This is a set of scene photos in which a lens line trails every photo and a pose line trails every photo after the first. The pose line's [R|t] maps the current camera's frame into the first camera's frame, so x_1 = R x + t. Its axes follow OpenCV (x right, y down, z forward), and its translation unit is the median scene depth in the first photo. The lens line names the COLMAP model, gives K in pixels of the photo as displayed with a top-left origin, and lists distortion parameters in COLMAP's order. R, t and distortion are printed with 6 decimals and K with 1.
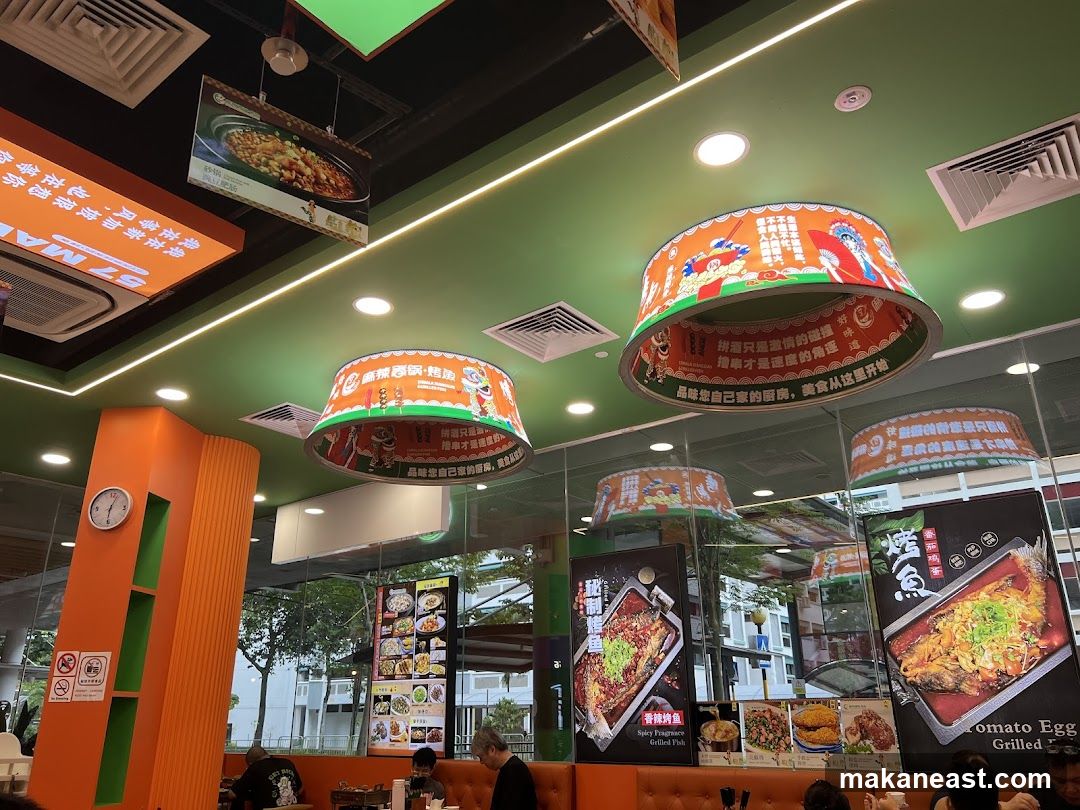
lens RADIAL K [[803.3, 0, 538.6], [0, 803.3, 405.0], [0, 0, 1]] dist [-0.003399, -0.001269]
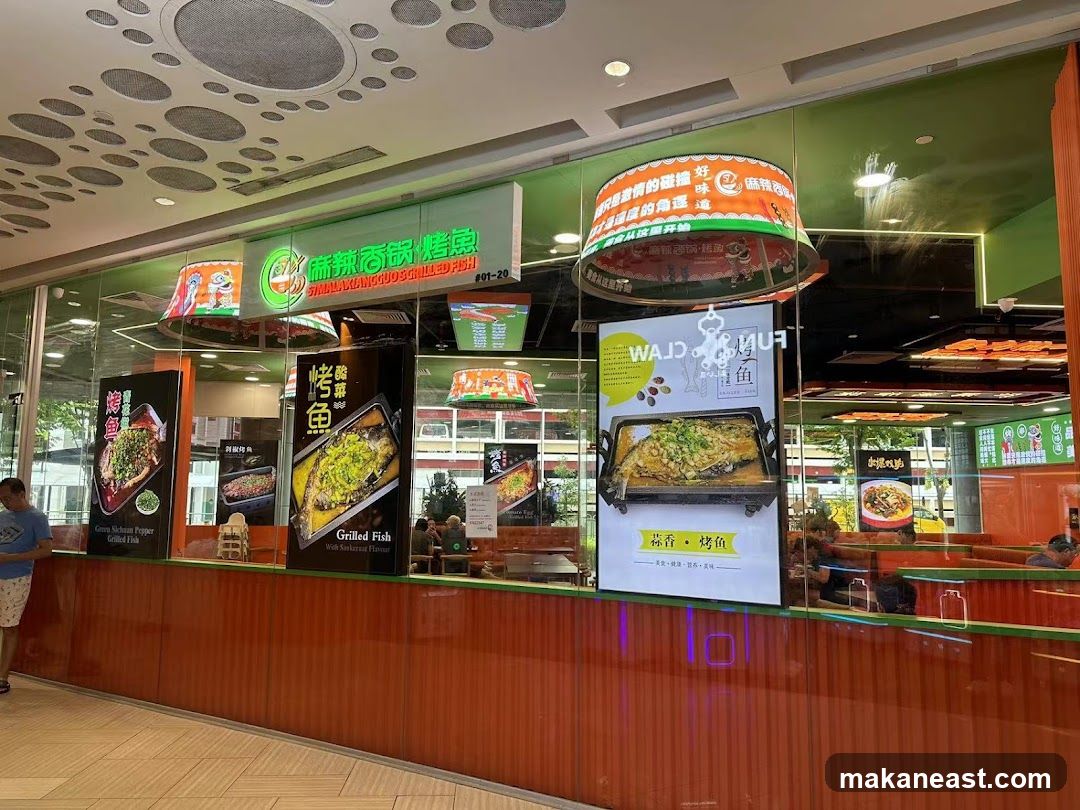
lens RADIAL K [[803.3, 0, 539.4], [0, 803.3, 404.5], [0, 0, 1]] dist [-0.003399, -0.001269]
pose [[0.744956, 0.097377, 0.659969, -1.571234], [-0.259265, 0.953782, 0.151923, -0.554176], [-0.614673, -0.284283, 0.735772, -1.381295]]
